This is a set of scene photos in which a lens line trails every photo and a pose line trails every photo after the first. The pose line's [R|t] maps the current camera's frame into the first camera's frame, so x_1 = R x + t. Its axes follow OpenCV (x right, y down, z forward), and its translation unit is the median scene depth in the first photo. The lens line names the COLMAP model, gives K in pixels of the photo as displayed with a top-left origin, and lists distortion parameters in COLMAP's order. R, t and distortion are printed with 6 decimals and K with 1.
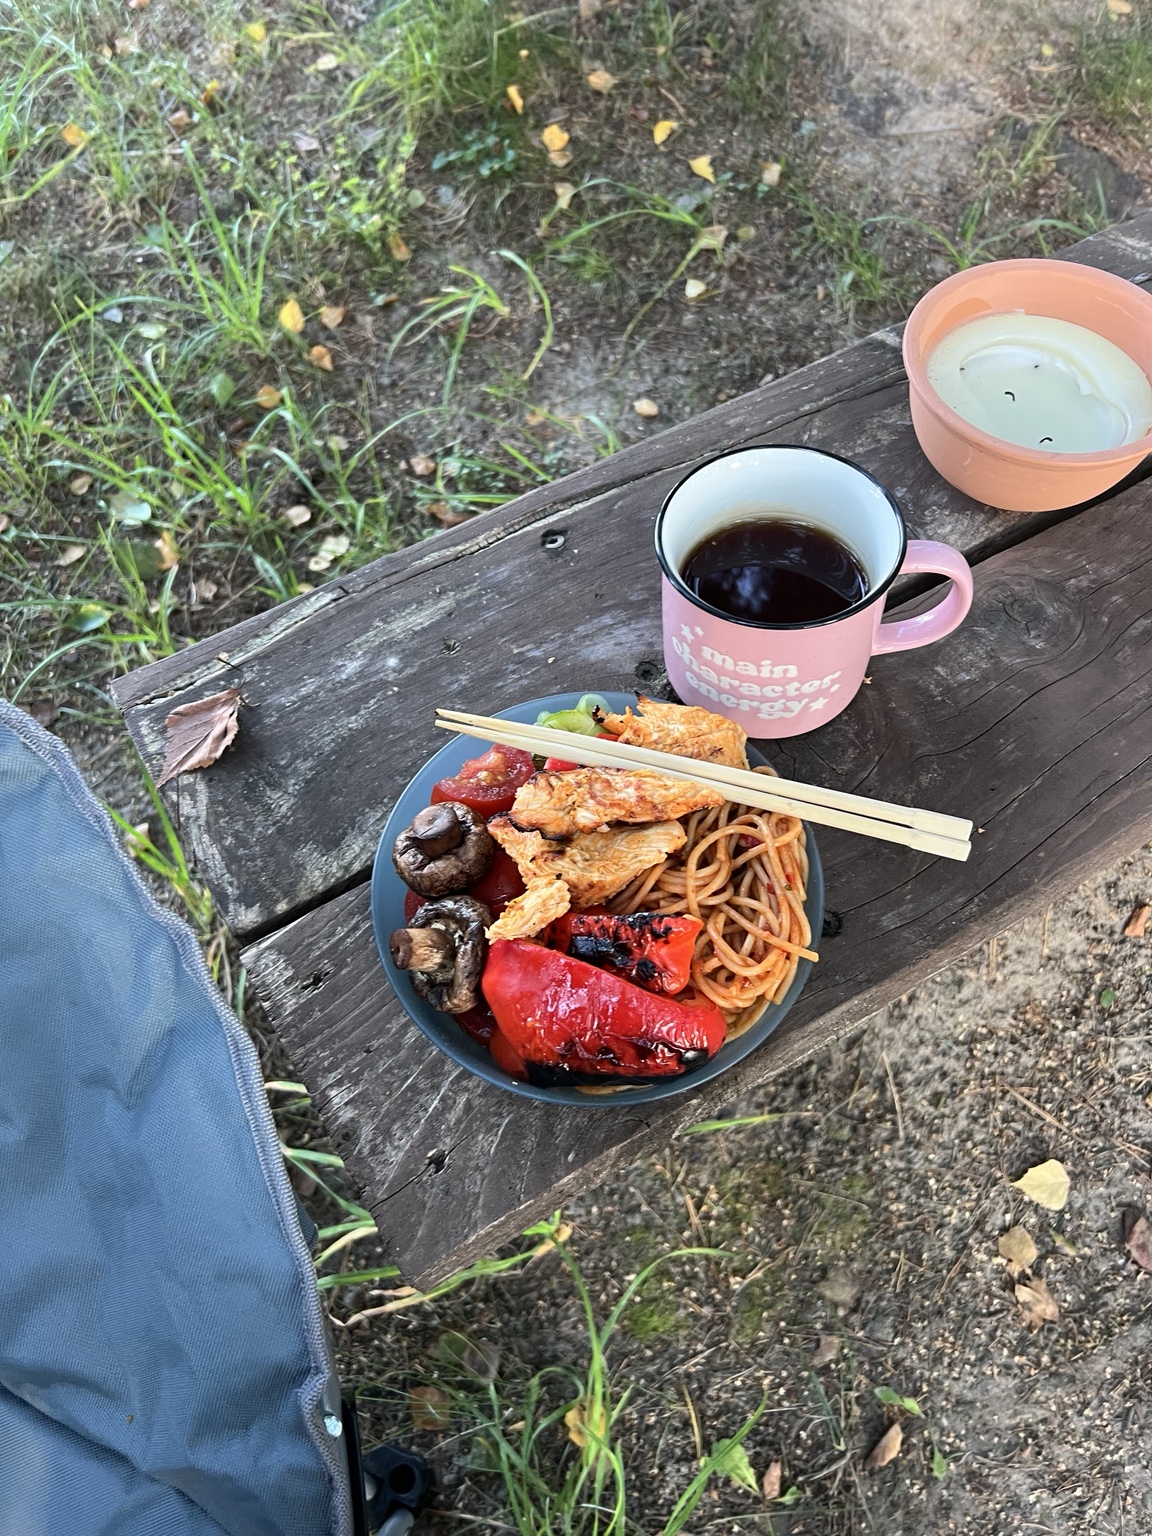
lens RADIAL K [[1170.1, 0, 576.0], [0, 1170.1, 768.0], [0, 0, 1]] dist [0.002285, 0.006800]
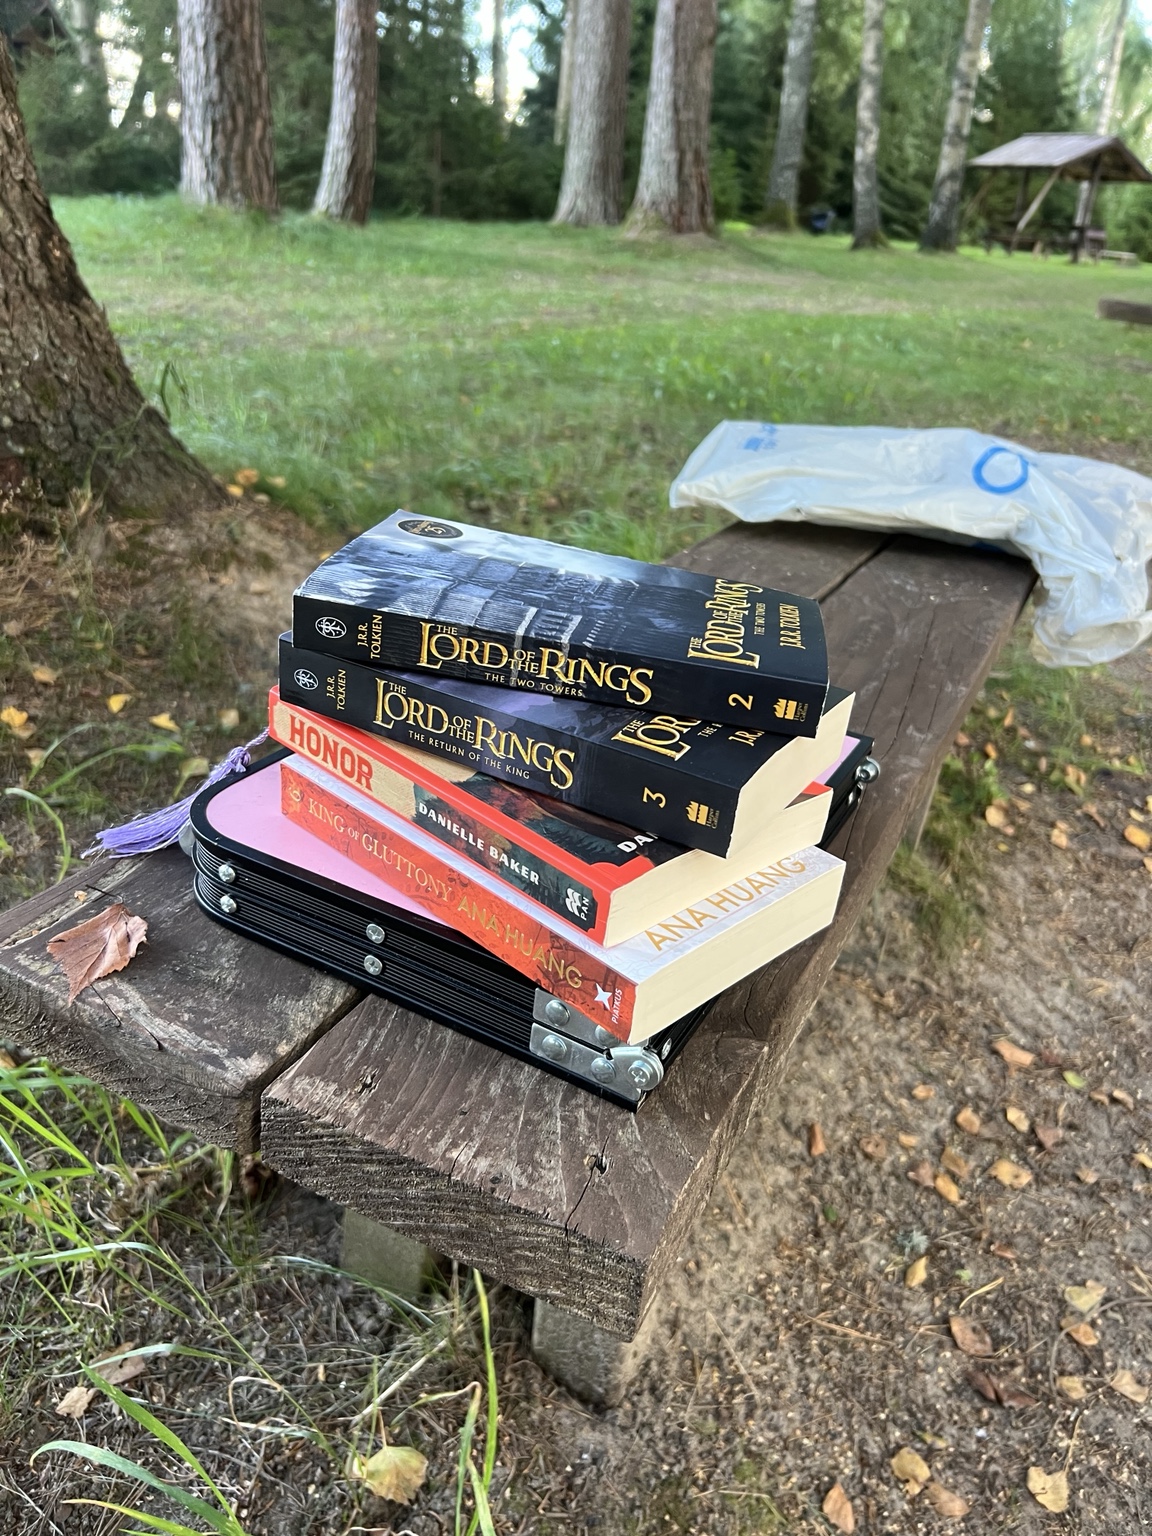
lens RADIAL K [[1170.1, 0, 576.0], [0, 1170.1, 768.0], [0, 0, 1]] dist [0.002285, 0.006800]
pose [[0.832862, -0.135376, 0.536670, -0.286420], [0.394412, 0.825423, -0.403876, 0.217344], [-0.388305, 0.548042, 0.740857, 0.073427]]
